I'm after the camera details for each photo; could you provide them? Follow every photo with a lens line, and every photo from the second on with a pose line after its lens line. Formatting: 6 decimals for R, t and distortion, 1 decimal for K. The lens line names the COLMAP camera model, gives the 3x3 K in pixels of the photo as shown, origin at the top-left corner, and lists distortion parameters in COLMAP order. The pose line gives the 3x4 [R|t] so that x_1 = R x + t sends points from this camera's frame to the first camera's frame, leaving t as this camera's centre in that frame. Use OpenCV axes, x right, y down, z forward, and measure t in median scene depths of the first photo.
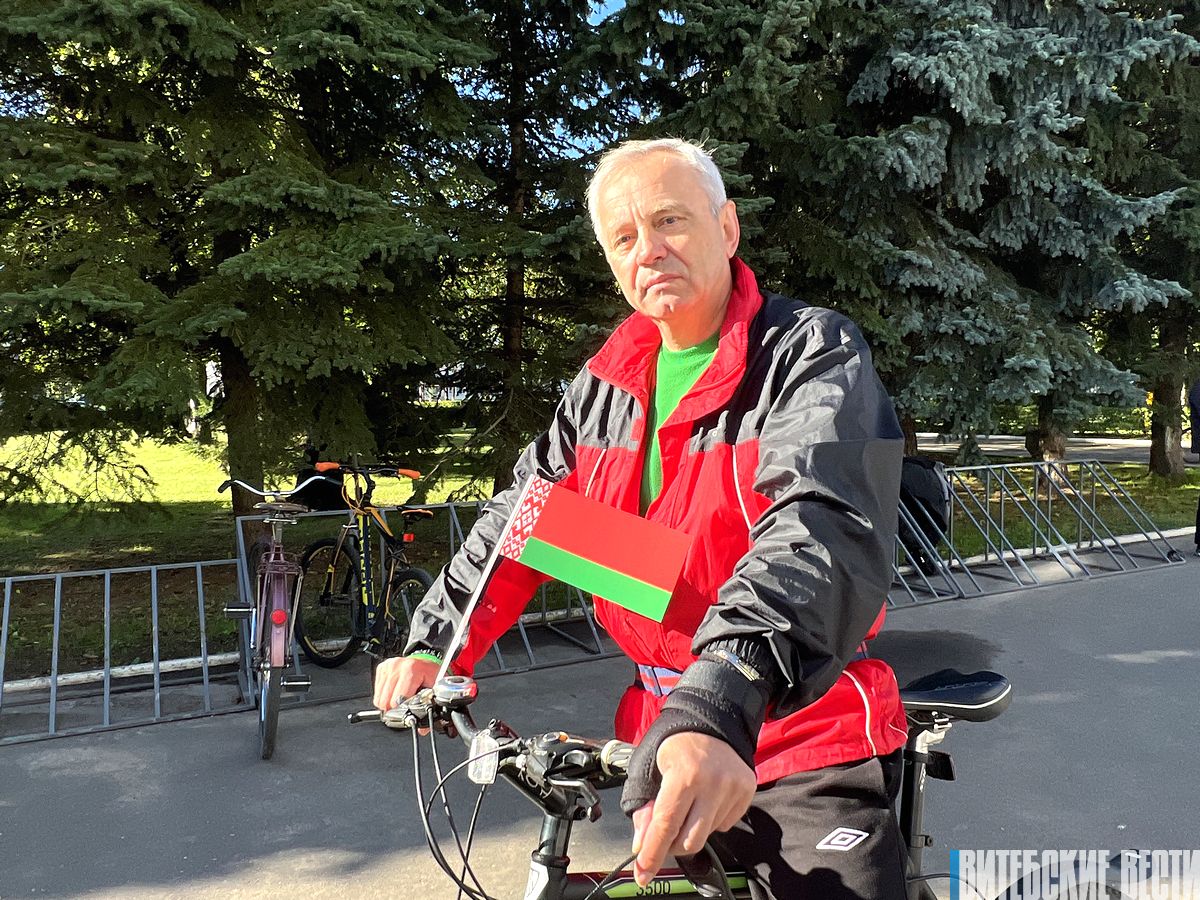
lens RADIAL K [[868.1, 0, 599.8], [0, 868.1, 449.5], [0, 0, 1]] dist [-0.000863, 0.000183]
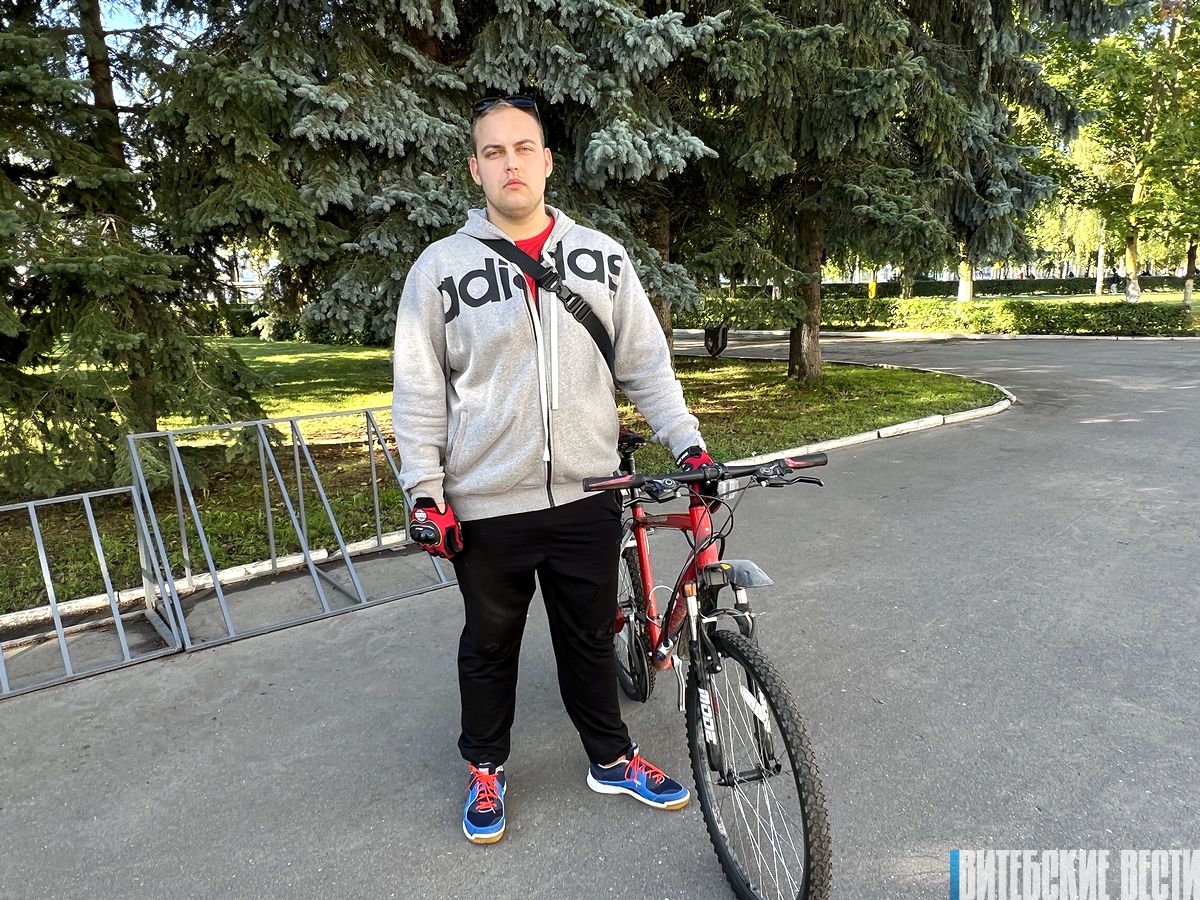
lens RADIAL K [[842.4, 0, 600.5], [0, 842.4, 450.6], [0, 0, 1]] dist [-0.001238, 0.001325]
pose [[0.982953, -0.053706, 0.175837, 0.420212], [0.031290, 0.991299, 0.127860, -0.021131], [-0.181174, -0.120179, 0.976080, 0.263717]]
